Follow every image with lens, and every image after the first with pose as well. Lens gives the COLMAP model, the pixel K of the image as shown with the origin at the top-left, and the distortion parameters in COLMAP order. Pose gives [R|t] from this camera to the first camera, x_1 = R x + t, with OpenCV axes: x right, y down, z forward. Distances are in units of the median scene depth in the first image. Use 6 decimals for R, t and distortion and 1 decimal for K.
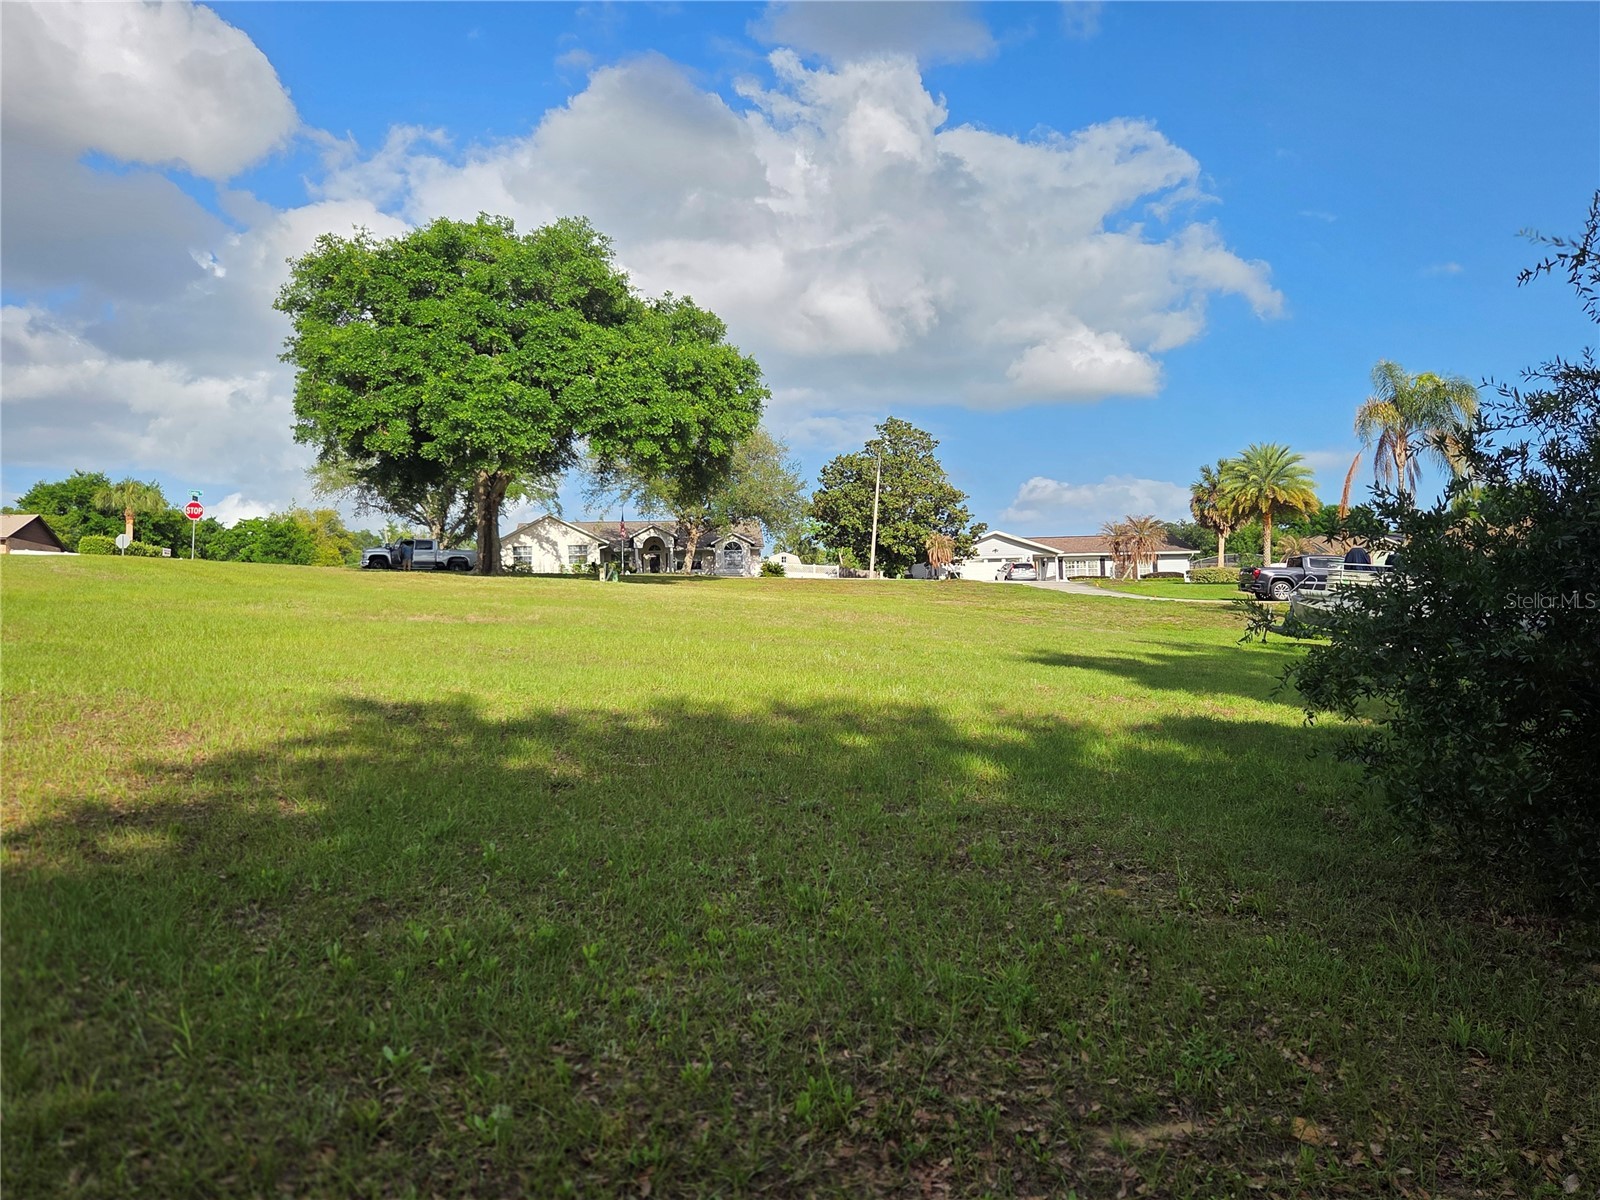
lens RADIAL K [[1270.5, 0, 789.9], [0, 1270.5, 597.6], [0, 0, 1]] dist [0.062457, -0.050287]
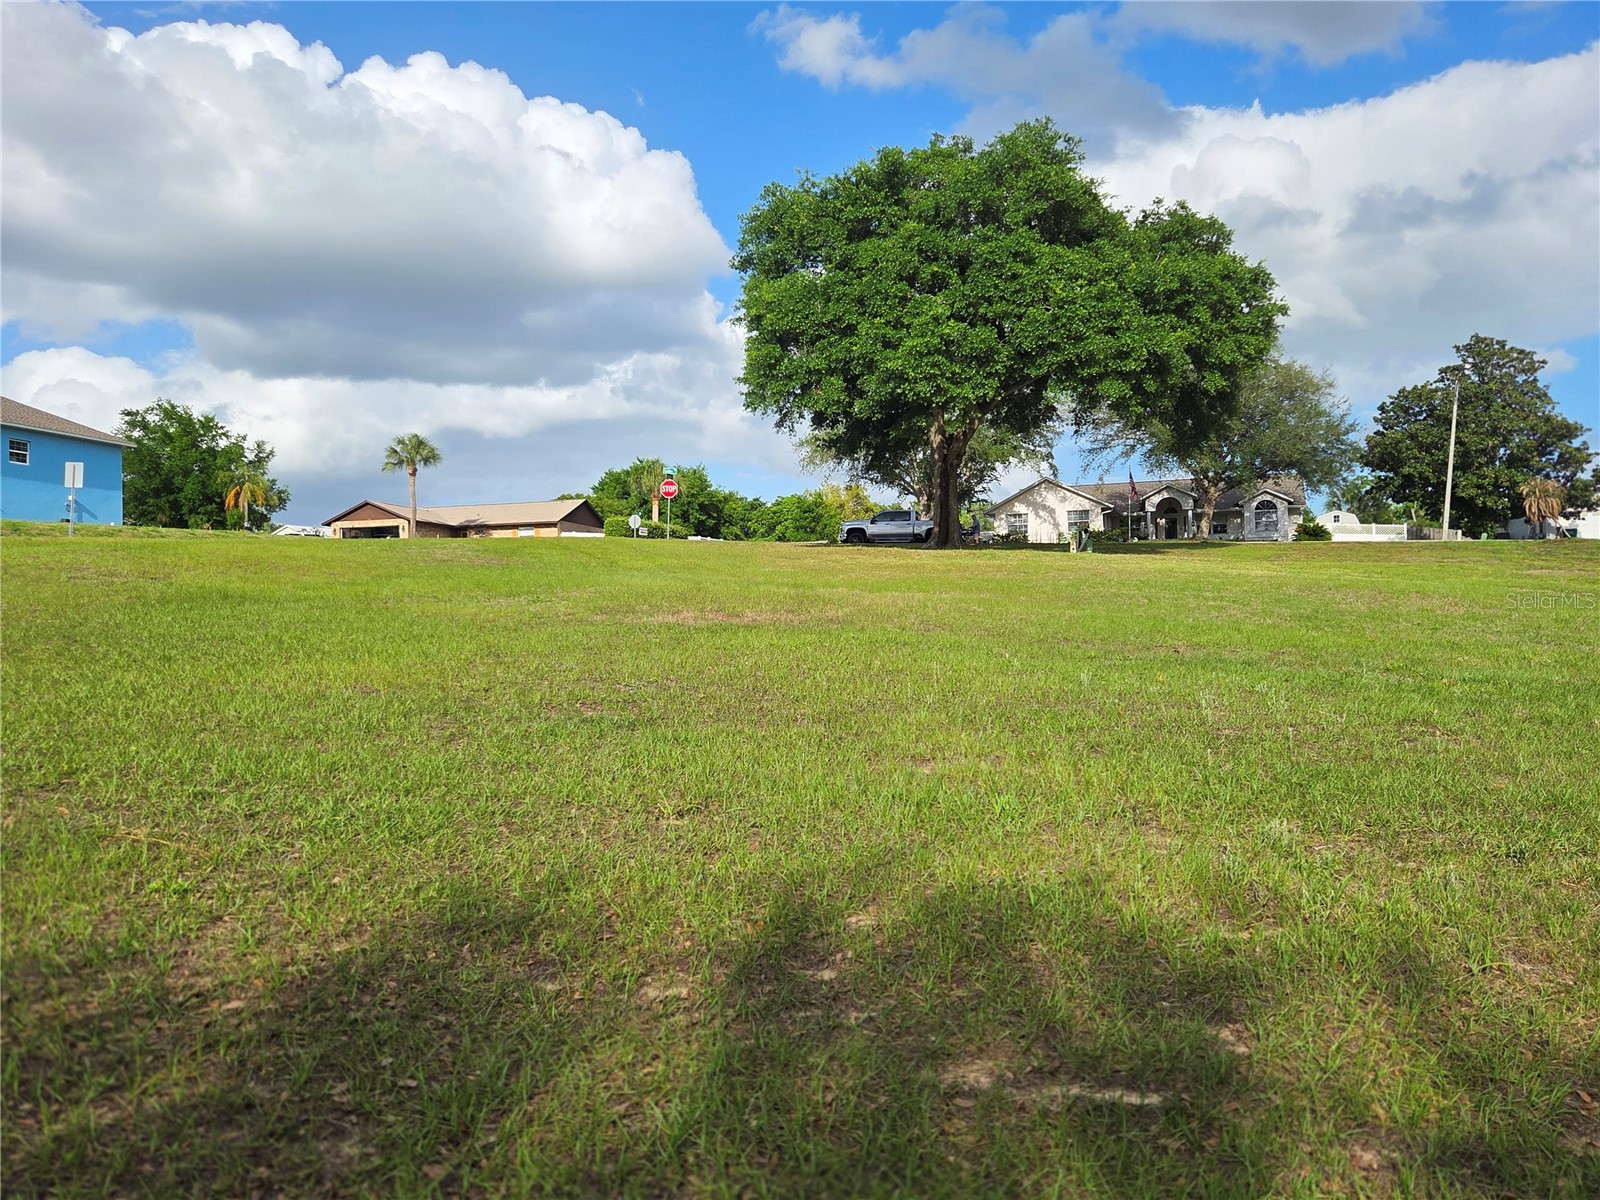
lens RADIAL K [[1270.5, 0, 814.6], [0, 1270.5, 608.1], [0, 0, 1]] dist [0.062457, -0.050287]
pose [[0.916929, -0.001932, -0.399046, 0.031966], [0.015248, 0.999428, 0.030200, -0.003674], [0.398760, -0.033776, 0.916433, 0.144685]]
